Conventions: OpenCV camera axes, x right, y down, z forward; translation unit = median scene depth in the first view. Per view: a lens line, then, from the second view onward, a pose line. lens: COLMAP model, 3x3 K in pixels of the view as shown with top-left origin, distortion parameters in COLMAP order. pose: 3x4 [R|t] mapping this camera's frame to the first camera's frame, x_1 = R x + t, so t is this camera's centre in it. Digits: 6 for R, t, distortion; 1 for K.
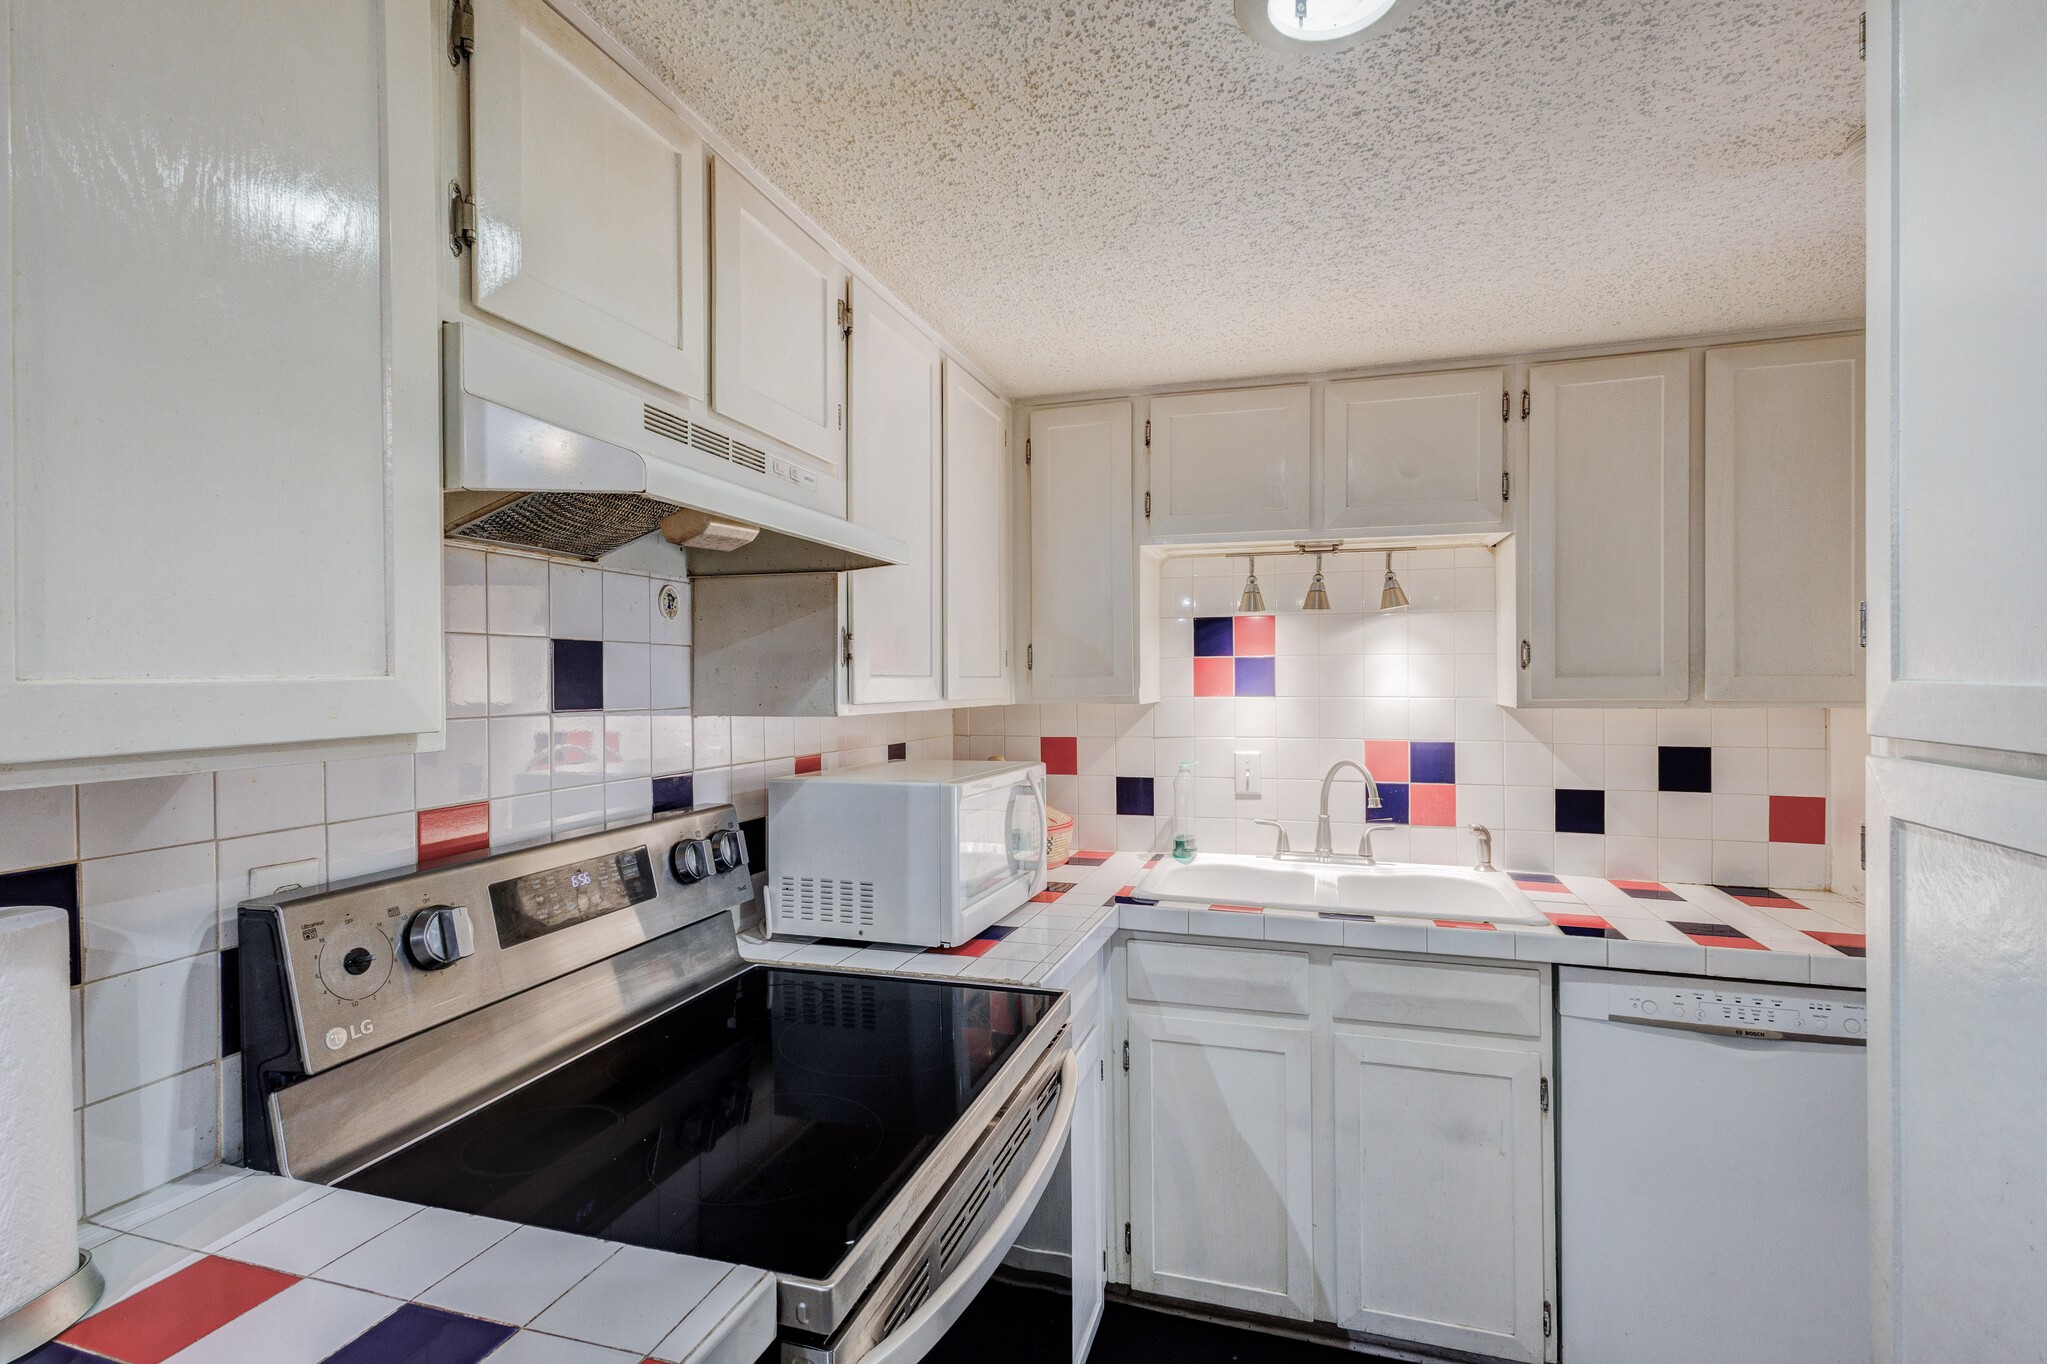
lens RADIAL K [[959.0, 0, 1023.5], [0, 959.0, 682.0], [0, 0, 1]] dist [-0.002290, -0.000212]
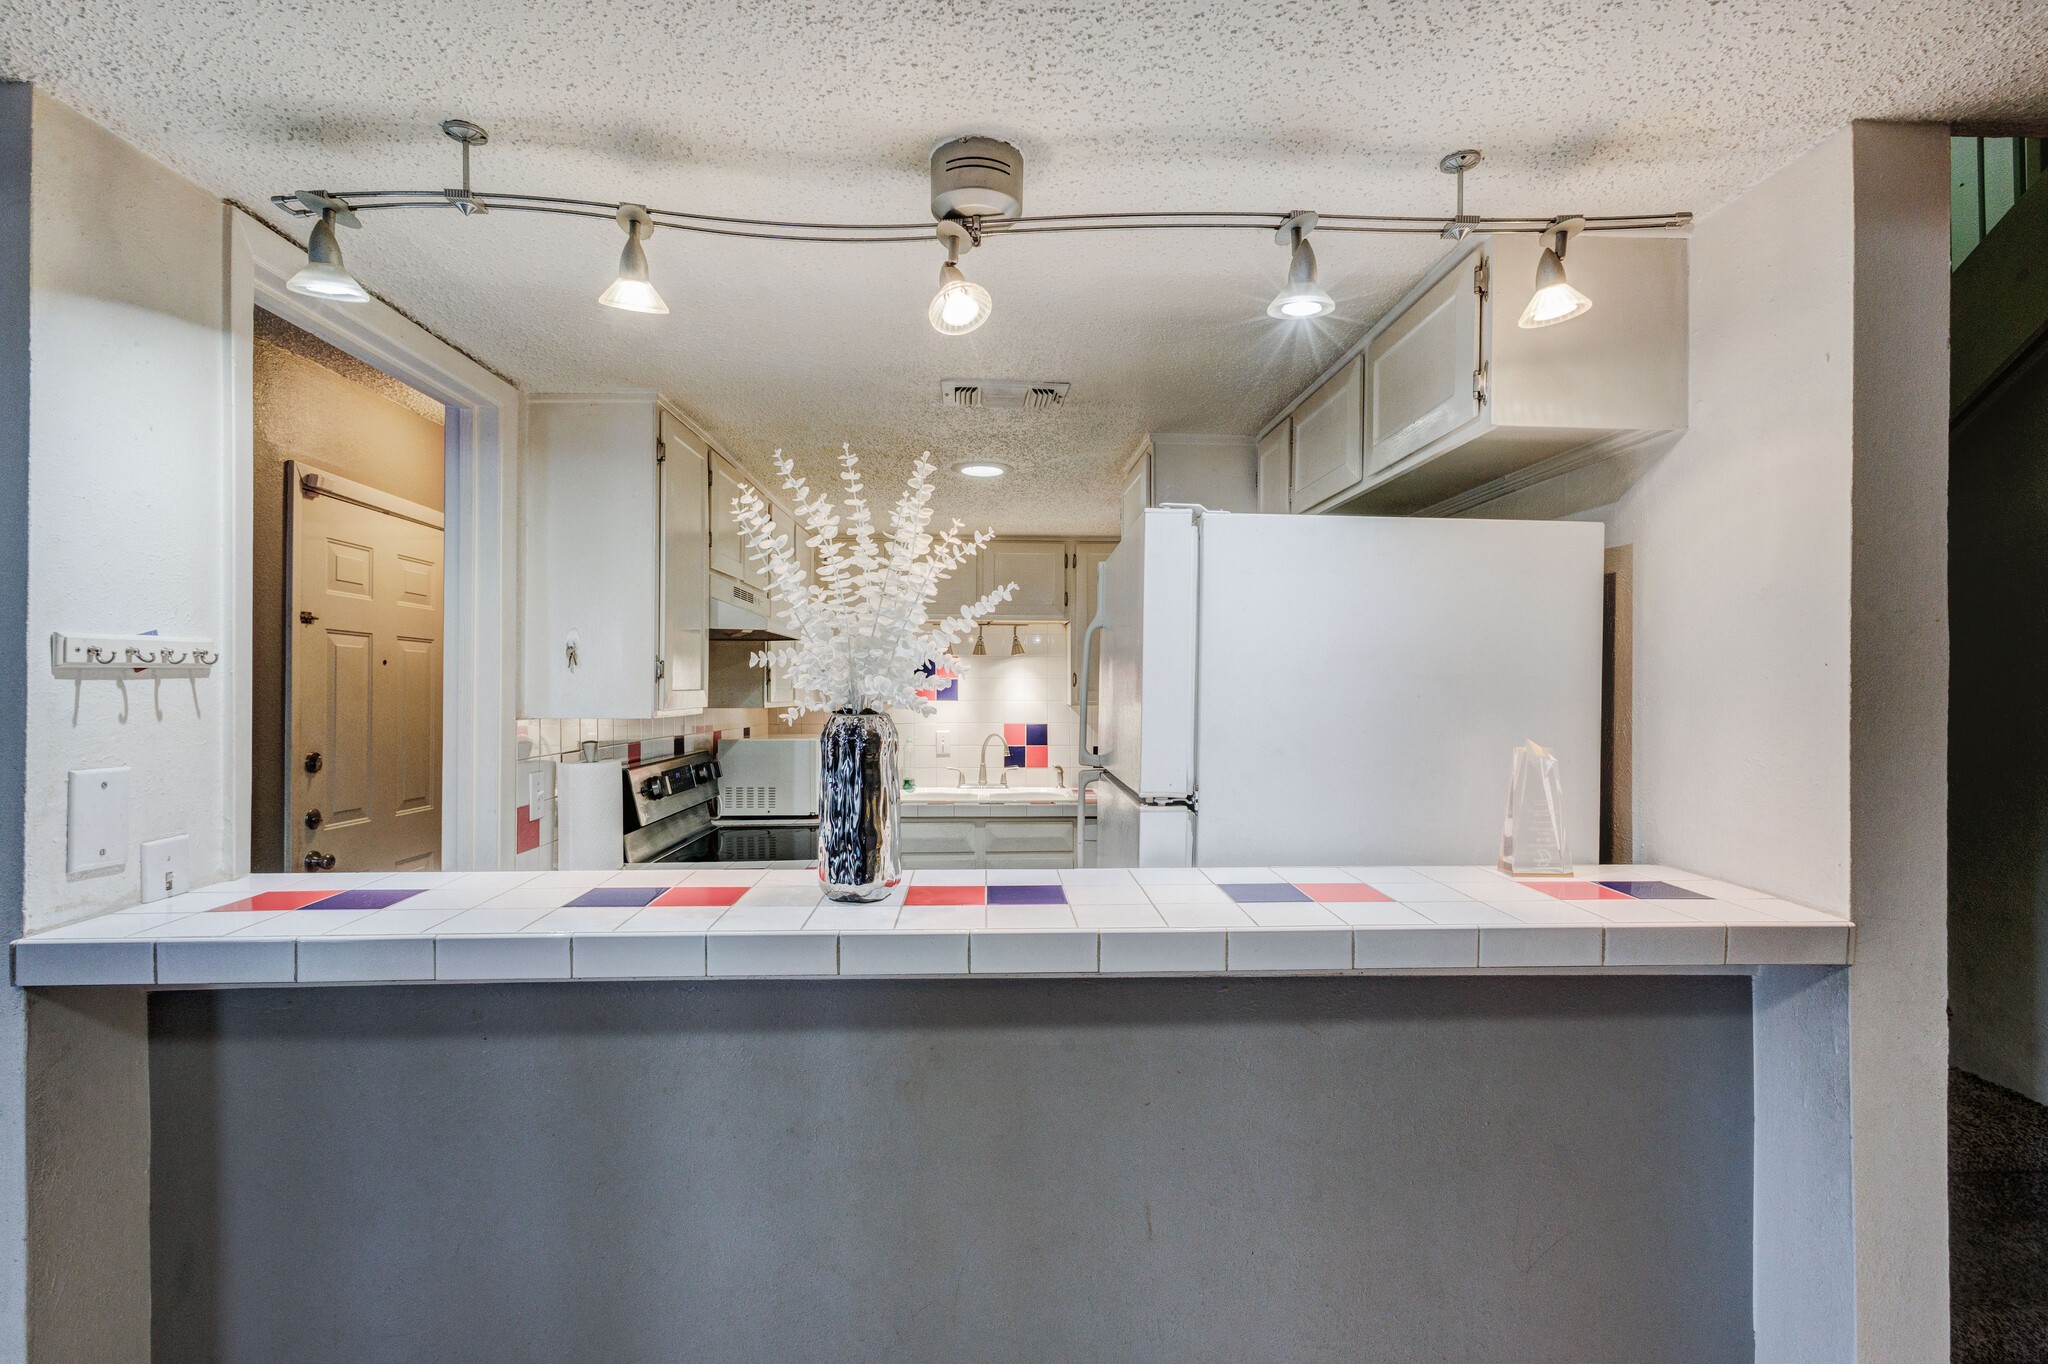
lens RADIAL K [[942.2, 0, 1019.9], [0, 942.2, 680.6], [0, 0, 1]] dist [0.014998, -0.006140]
pose [[0.944625, 0.006940, 0.328079, -0.250149], [-0.001742, 0.999868, -0.016133, 0.006092], [-0.328148, 0.014668, 0.944512, -0.856657]]
